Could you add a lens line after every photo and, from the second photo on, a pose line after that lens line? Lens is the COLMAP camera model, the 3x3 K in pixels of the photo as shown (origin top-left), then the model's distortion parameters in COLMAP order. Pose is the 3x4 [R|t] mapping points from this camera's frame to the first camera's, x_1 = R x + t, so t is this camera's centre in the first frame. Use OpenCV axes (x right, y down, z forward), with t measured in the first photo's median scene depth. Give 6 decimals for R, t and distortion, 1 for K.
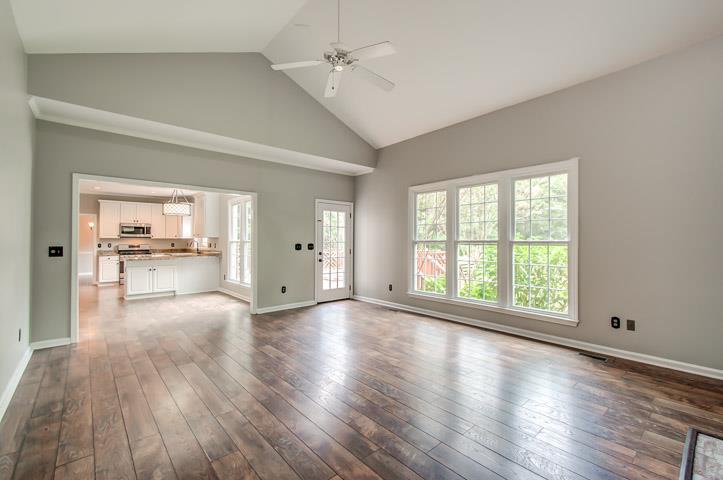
lens RADIAL K [[291.2, 0, 358.3], [0, 291.2, 241.5], [0, 0, 1]] dist [-0.013157, -0.000089]
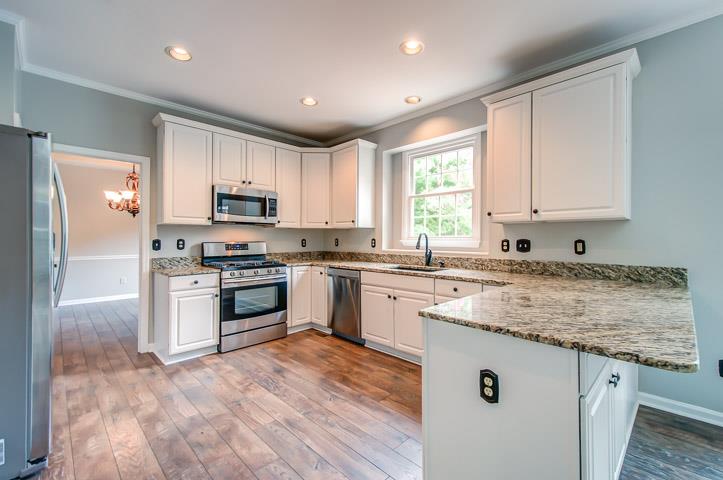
lens RADIAL K [[291.2, 0, 365.4], [0, 291.2, 239.4], [0, 0, 1]] dist [-0.013157, -0.000089]
pose [[0.993625, 0.007101, 0.112513, -0.665111], [-0.007431, 0.999969, 0.002513, 0.004736], [-0.112491, -0.003333, 0.993647, 0.599828]]
